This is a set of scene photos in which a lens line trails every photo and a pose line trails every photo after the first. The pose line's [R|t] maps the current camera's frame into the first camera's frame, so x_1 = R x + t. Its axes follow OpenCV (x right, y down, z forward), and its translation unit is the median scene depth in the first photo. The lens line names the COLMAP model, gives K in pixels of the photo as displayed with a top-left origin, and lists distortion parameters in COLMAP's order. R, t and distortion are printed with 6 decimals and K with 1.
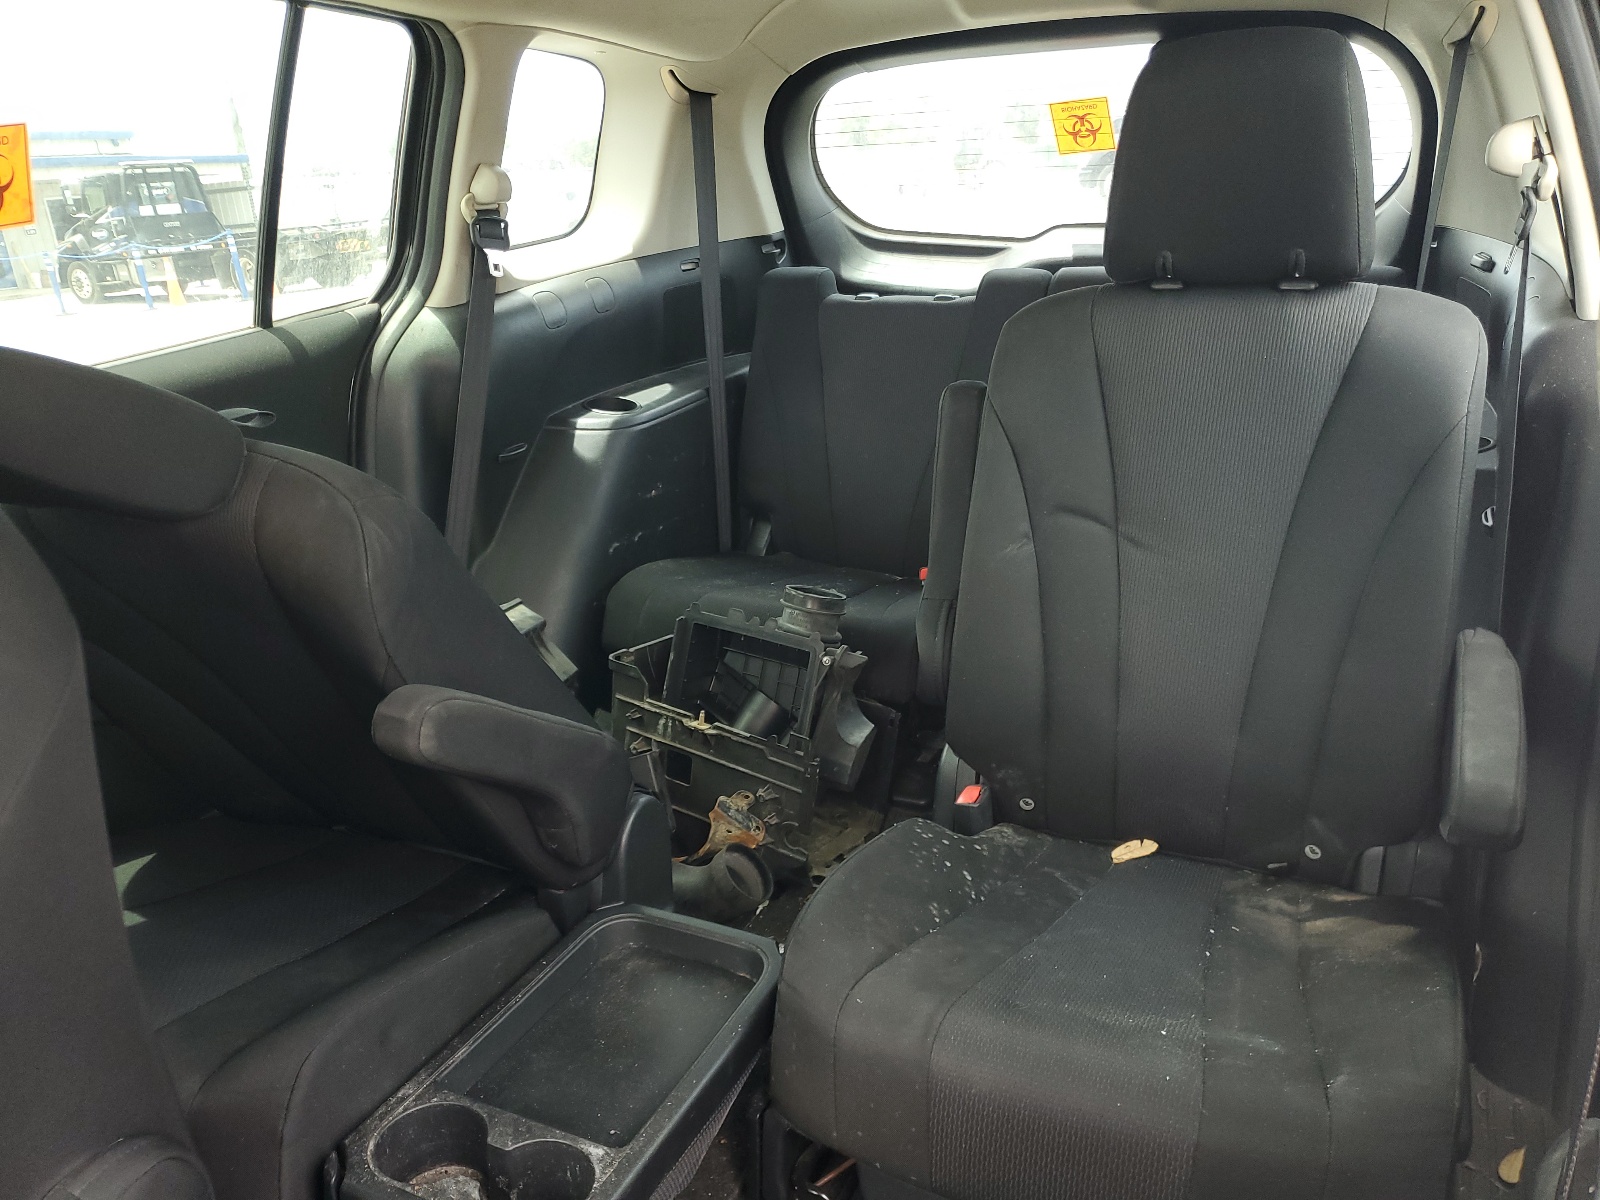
lens RADIAL K [[1222.7, 0, 805.9], [0, 1222.7, 609.6], [0, 0, 1]] dist [-0.006866, -0.023076]
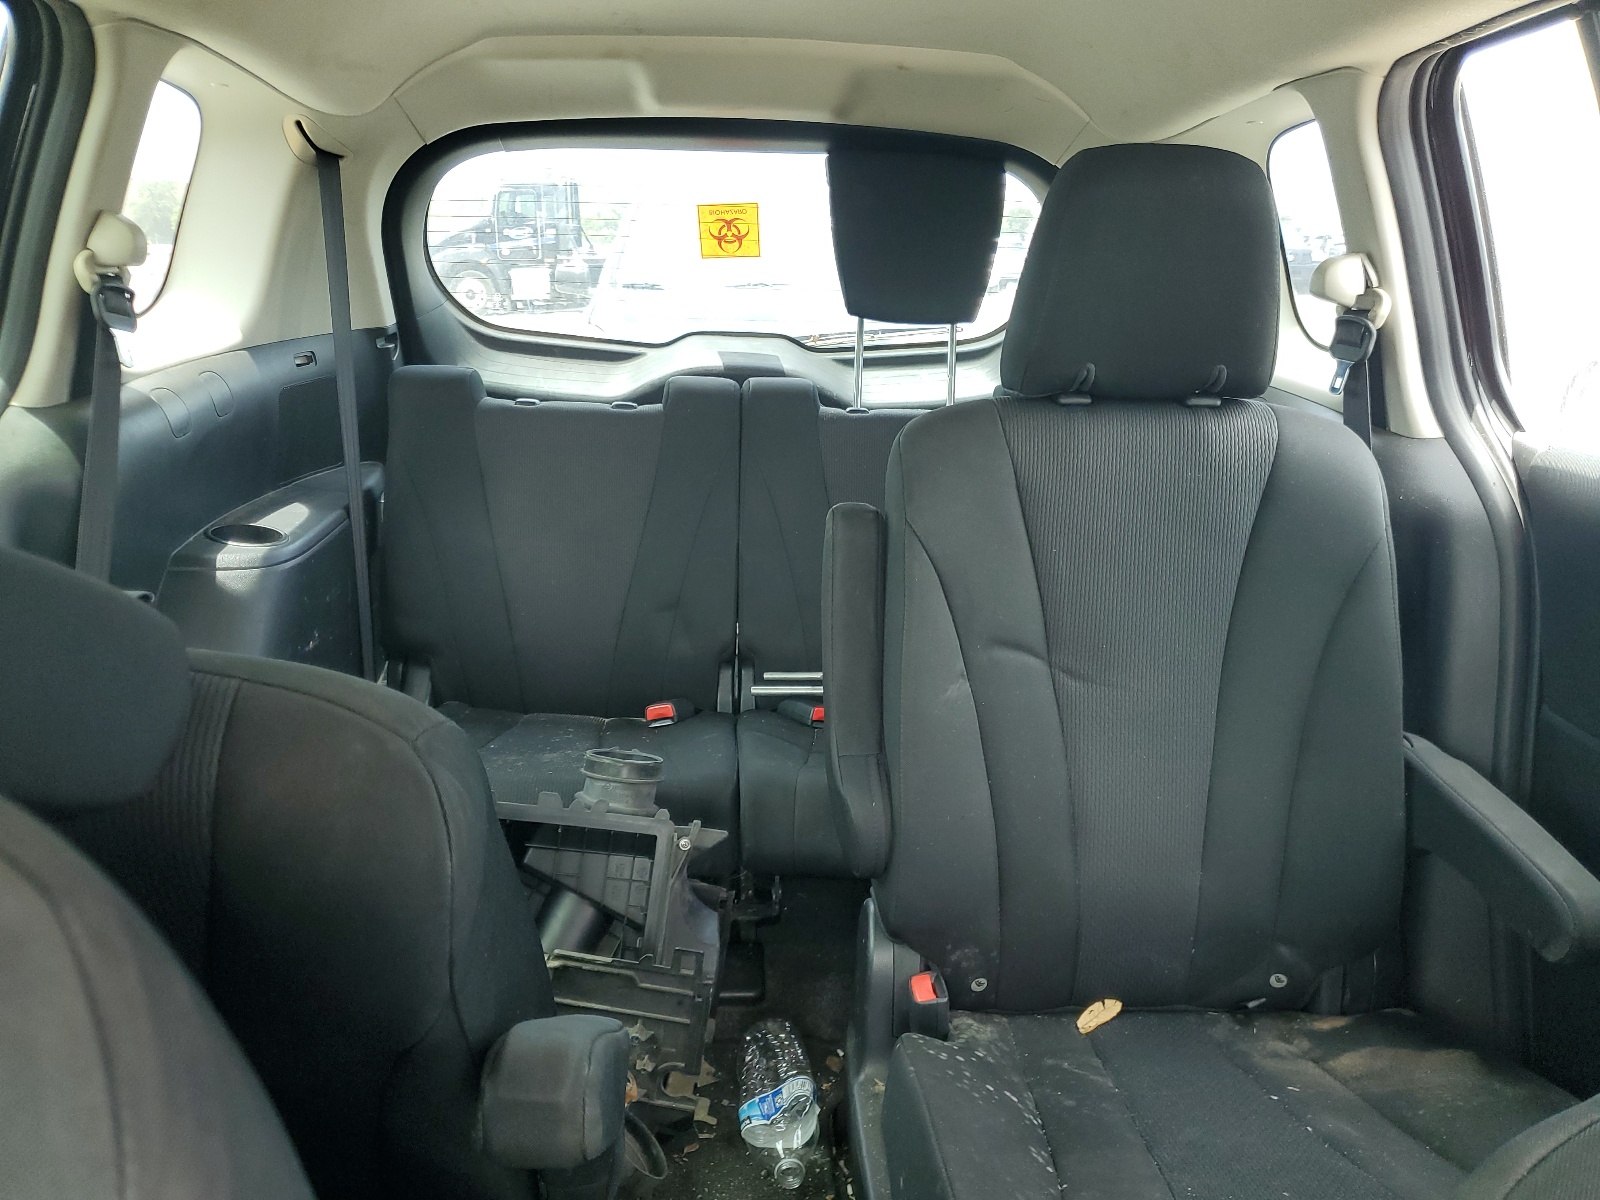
lens RADIAL K [[1222.7, 0, 796.8], [0, 1222.7, 591.4], [0, 0, 1]] dist [-0.006866, -0.023076]
pose [[0.885704, -0.051559, 0.461378, -0.245977], [0.096142, 0.992640, -0.073637, -0.050743], [-0.454186, 0.109578, 0.884143, 0.204872]]
